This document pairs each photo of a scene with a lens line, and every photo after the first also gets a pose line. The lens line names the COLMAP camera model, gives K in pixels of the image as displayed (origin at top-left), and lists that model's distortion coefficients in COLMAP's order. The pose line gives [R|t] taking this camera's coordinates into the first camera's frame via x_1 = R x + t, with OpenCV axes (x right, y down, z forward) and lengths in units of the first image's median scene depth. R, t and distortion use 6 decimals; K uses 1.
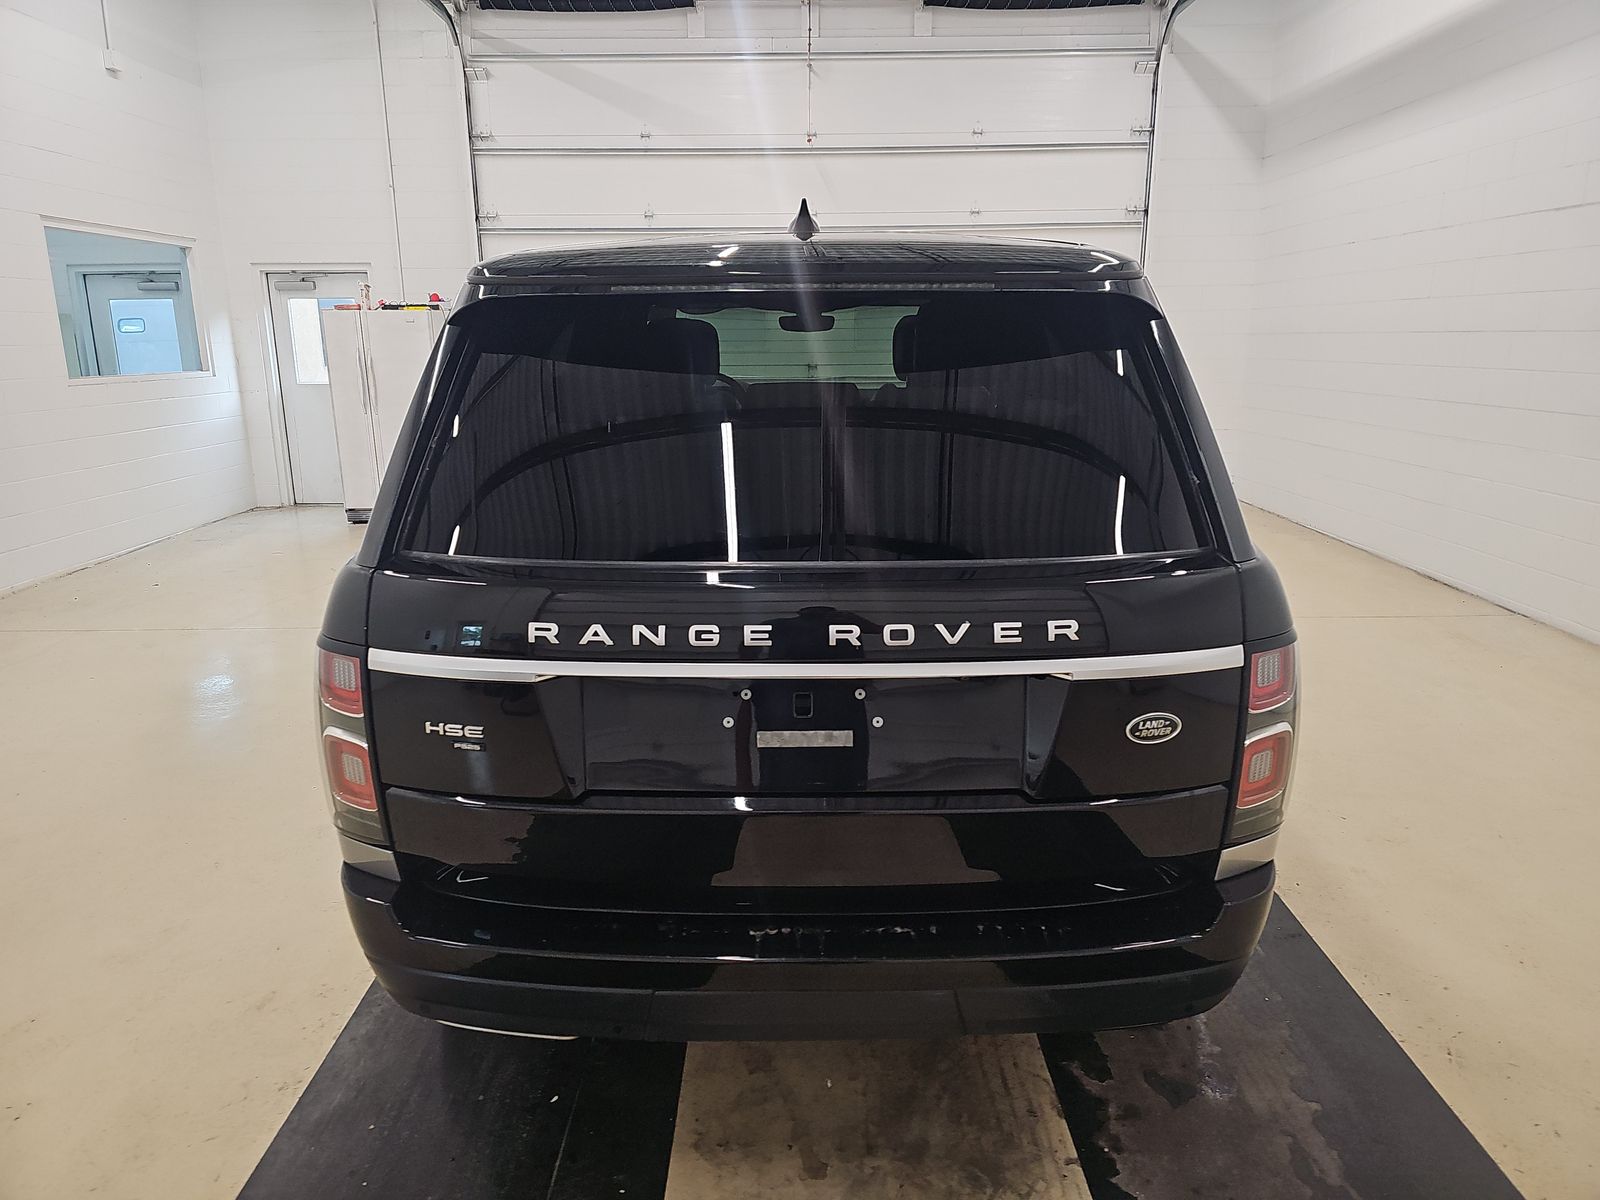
lens RADIAL K [[1079.9, 0, 807.0], [0, 1079.9, 592.9], [0, 0, 1]] dist [0.066459, -0.072652]
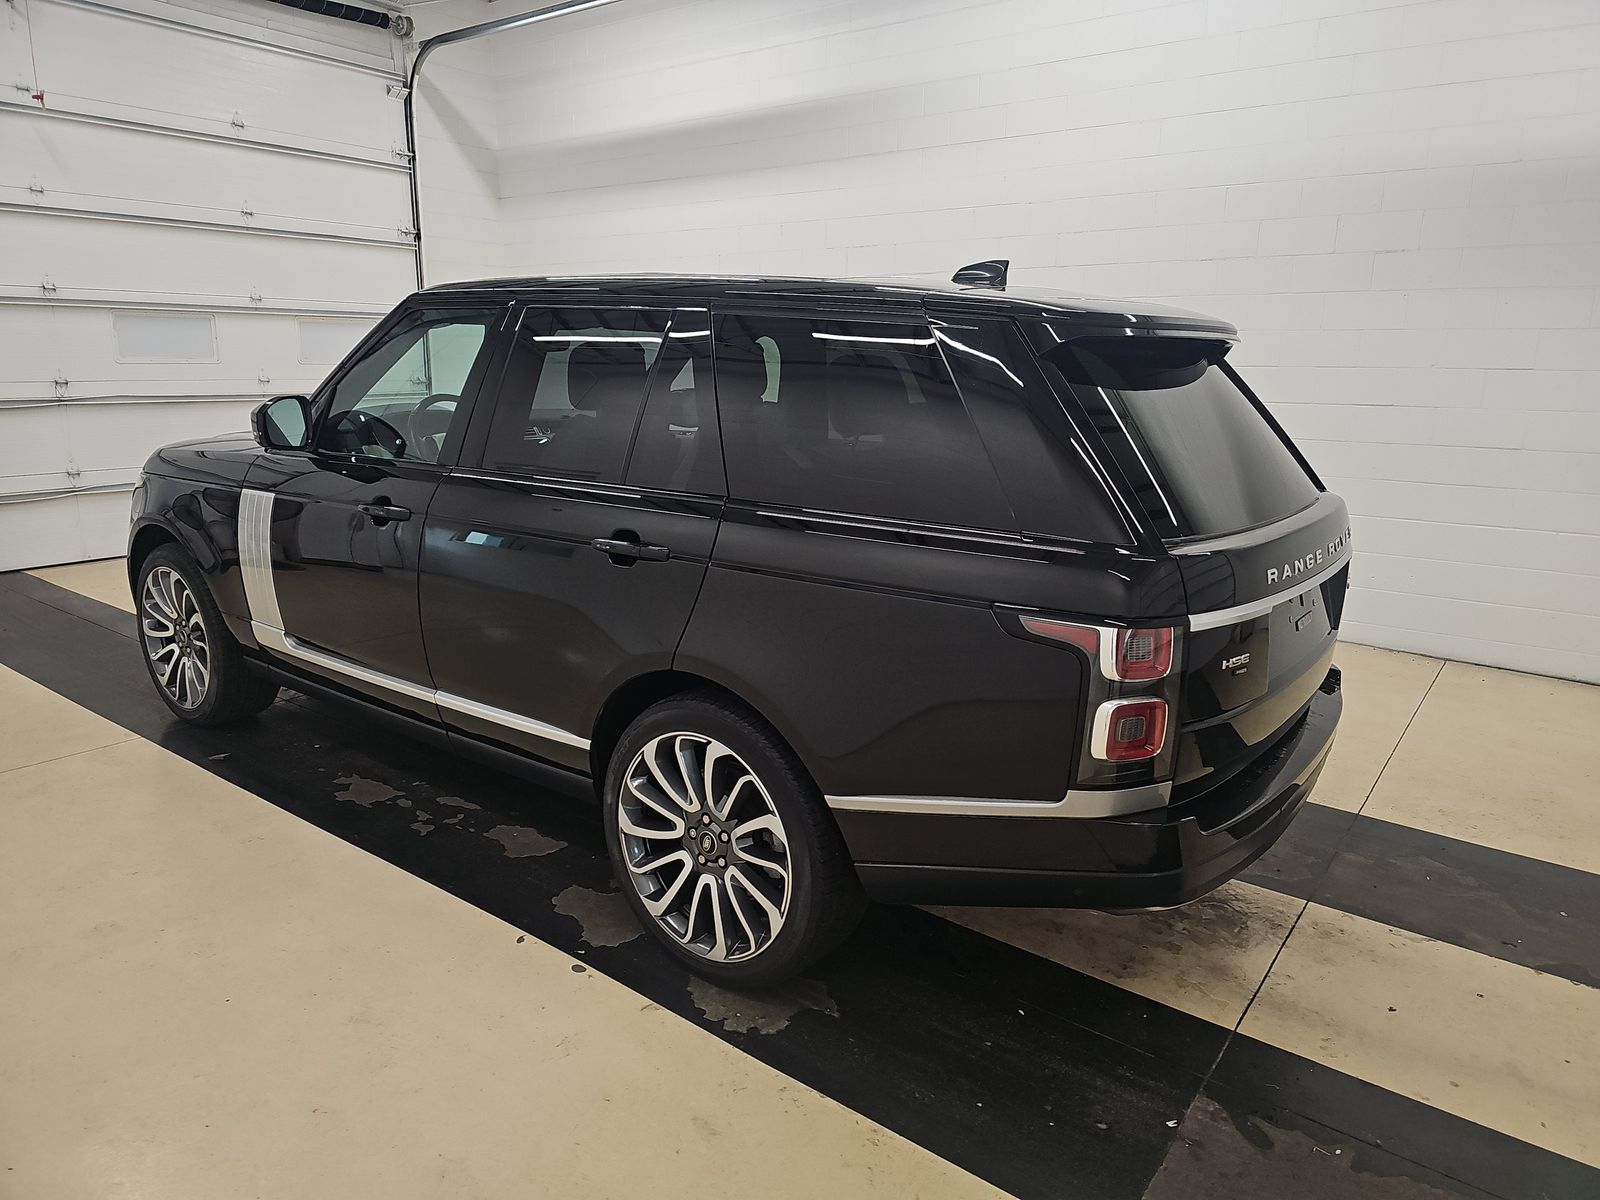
lens RADIAL K [[1079.9, 0, 807.0], [0, 1079.9, 592.9], [0, 0, 1]] dist [0.066459, -0.072652]
pose [[0.590725, -0.155443, 0.791758, -0.350031], [0.167799, 0.983481, 0.067889, -0.027013], [-0.789232, 0.092753, 0.607050, 0.124159]]
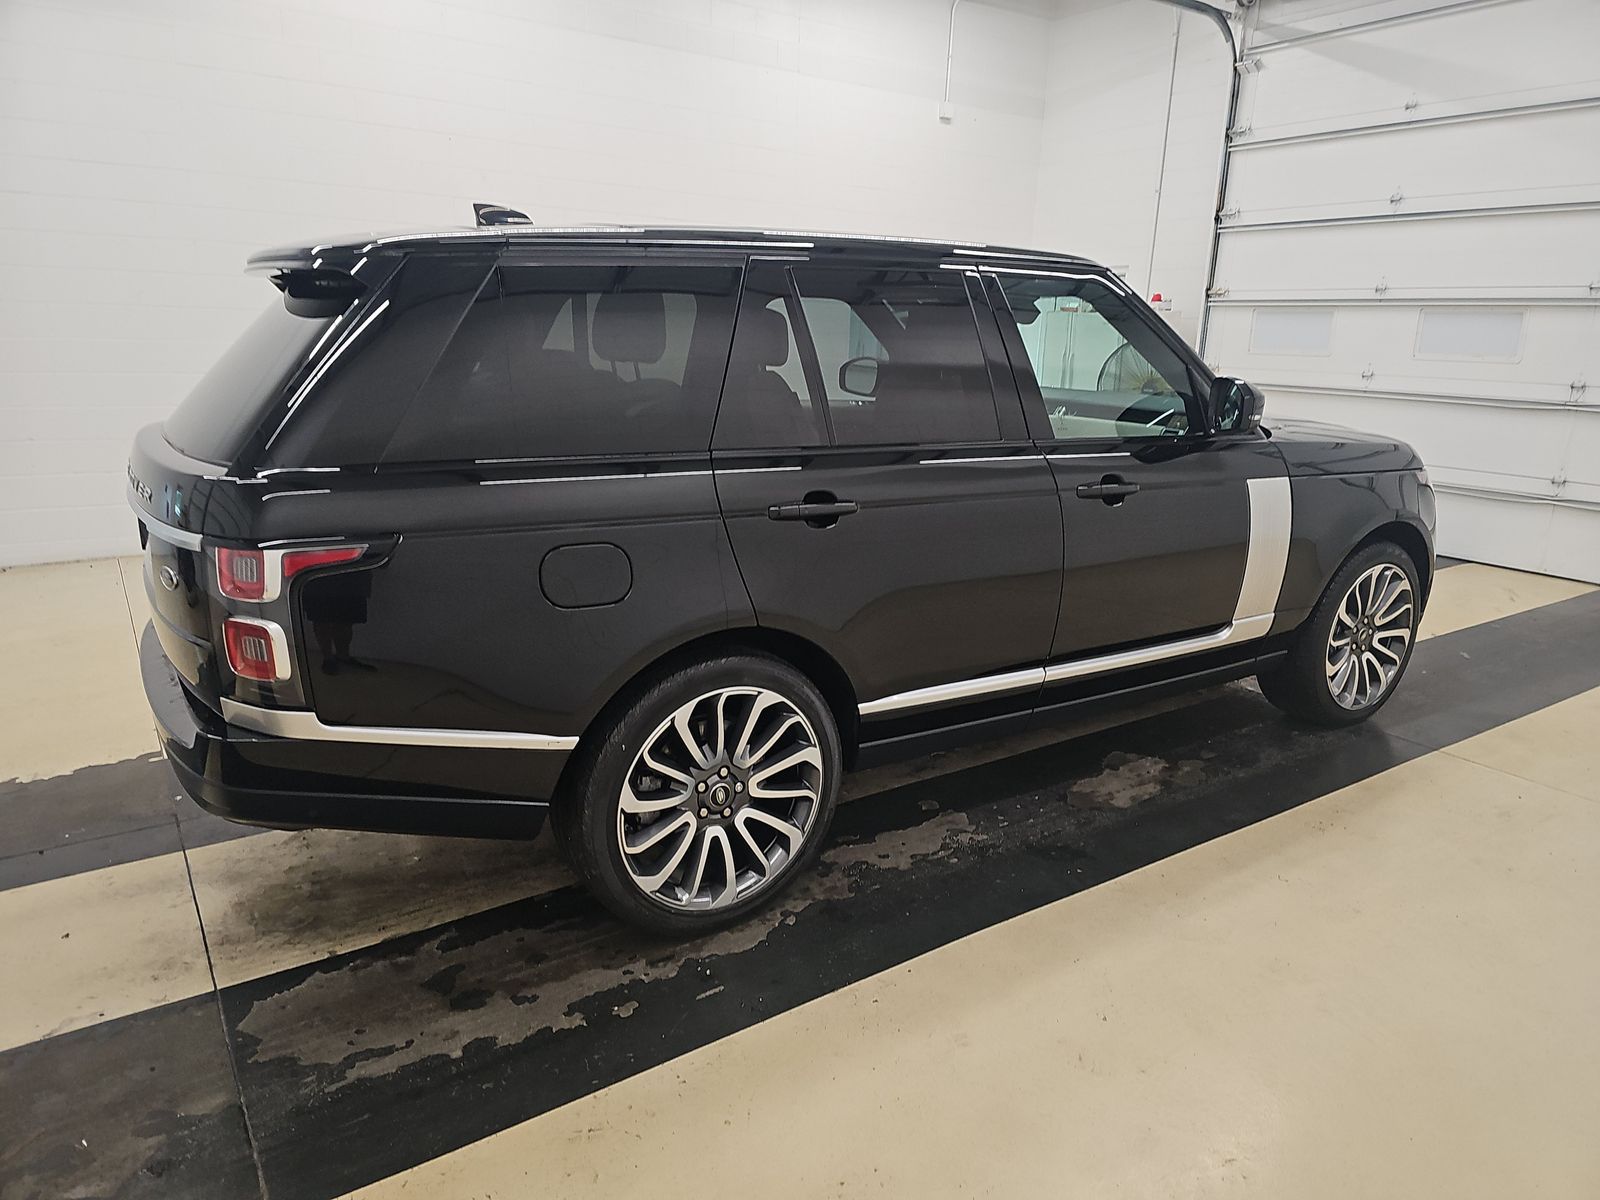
lens RADIAL K [[1049.4, 0, 799.5], [0, 1049.4, 607.5], [0, 0, 1]] dist [0.042063, -0.003335]
pose [[0.549363, 0.242596, -0.799592, 0.394084], [-0.225439, 0.964473, 0.137732, -0.049697], [0.804598, 0.104594, 0.584536, 0.176766]]
